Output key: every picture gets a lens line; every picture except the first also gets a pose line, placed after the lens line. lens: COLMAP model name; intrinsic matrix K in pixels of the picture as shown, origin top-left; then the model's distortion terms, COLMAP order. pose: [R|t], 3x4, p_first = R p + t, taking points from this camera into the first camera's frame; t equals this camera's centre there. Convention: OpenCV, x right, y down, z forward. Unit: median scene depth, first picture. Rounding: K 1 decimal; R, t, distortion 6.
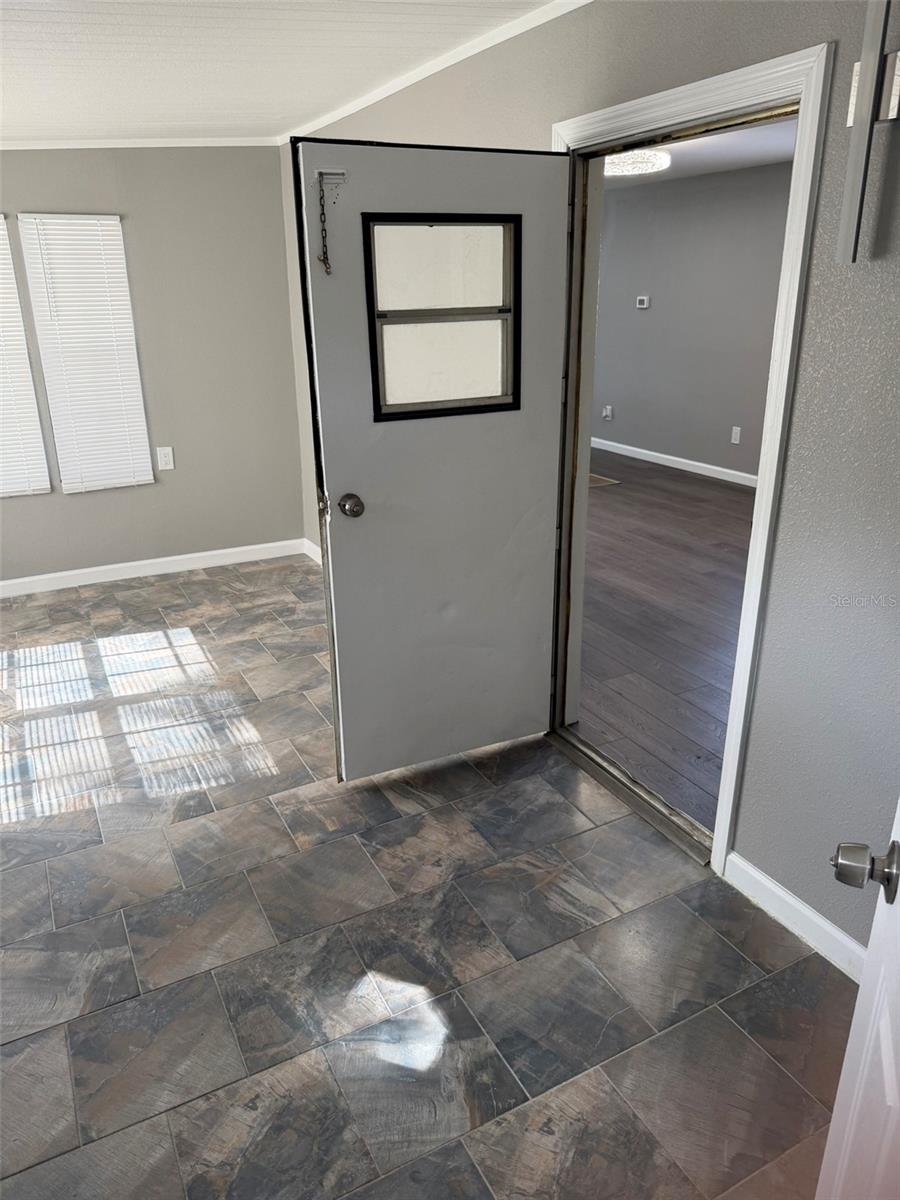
lens RADIAL K [[846.2, 0, 451.1], [0, 846.2, 602.1], [0, 0, 1]] dist [0.063731, -0.090550]
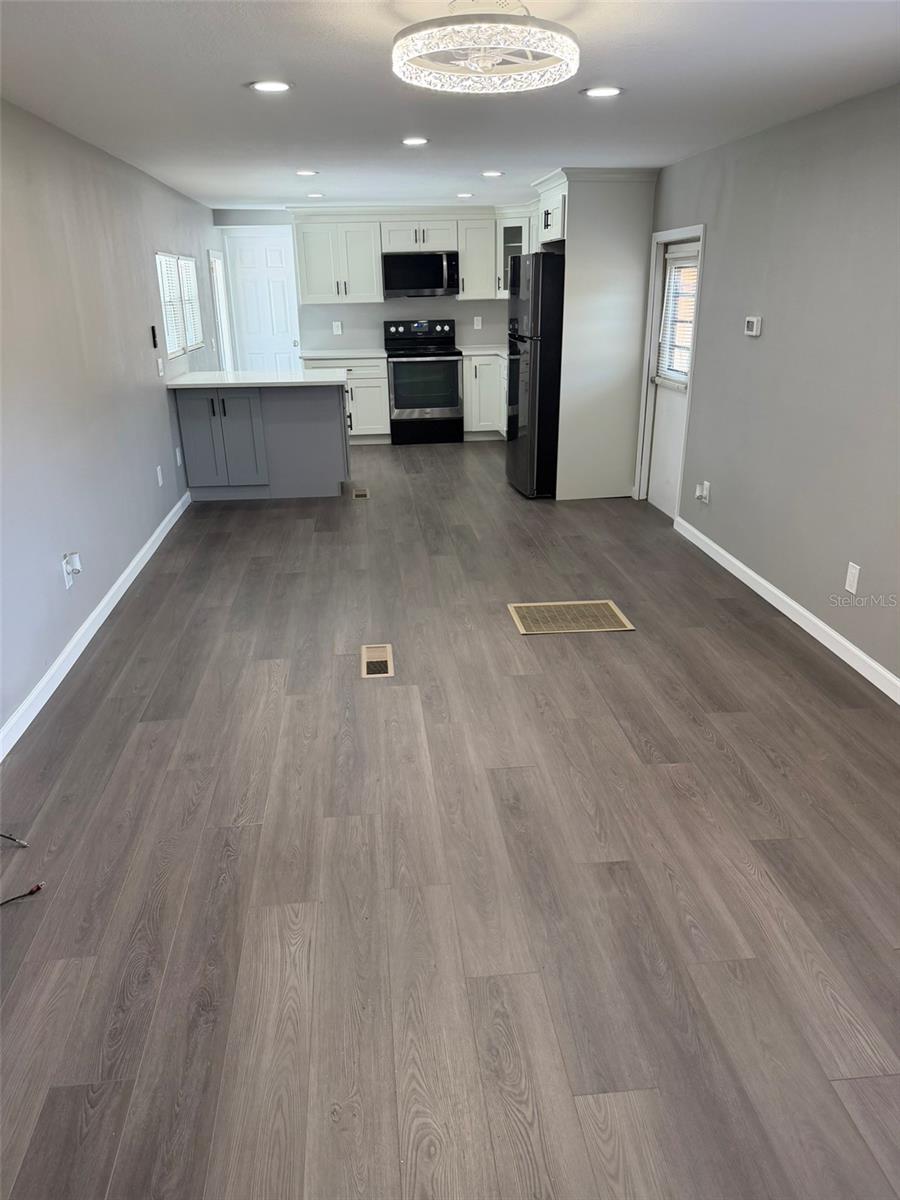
lens RADIAL K [[846.2, 0, 448.0], [0, 846.2, 599.8], [0, 0, 1]] dist [0.063731, -0.090550]
pose [[0.931765, 0.140021, -0.334976, 0.316563], [-0.137137, 0.990023, 0.032377, -0.186879], [0.336167, 0.015770, 0.941670, 0.451174]]
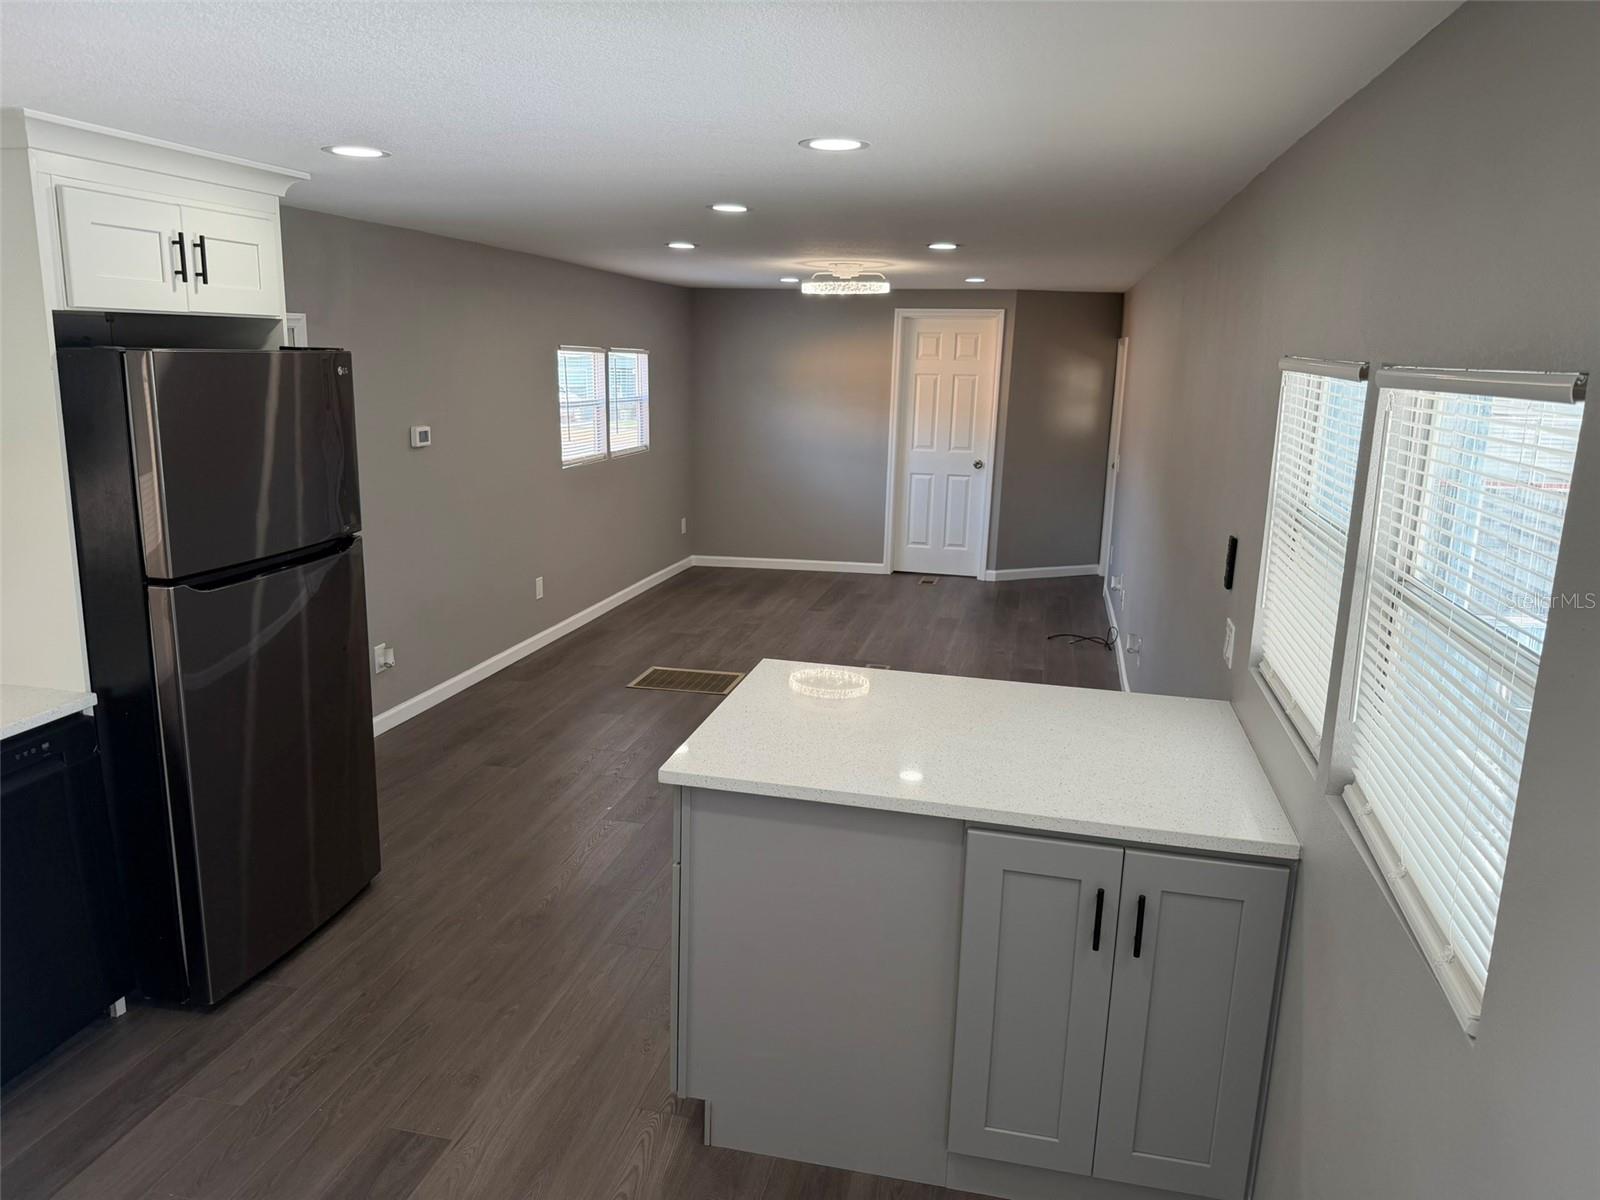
lens RADIAL K [[1128.3, 0, 796.8], [0, 1128.3, 598.2], [0, 0, 1]] dist [0.063731, -0.090550]
pose [[-0.759654, -0.132746, 0.636635, -0.554707], [0.224853, 0.864957, 0.448655, -0.672986], [-0.610219, 0.483971, -0.627220, 1.708164]]
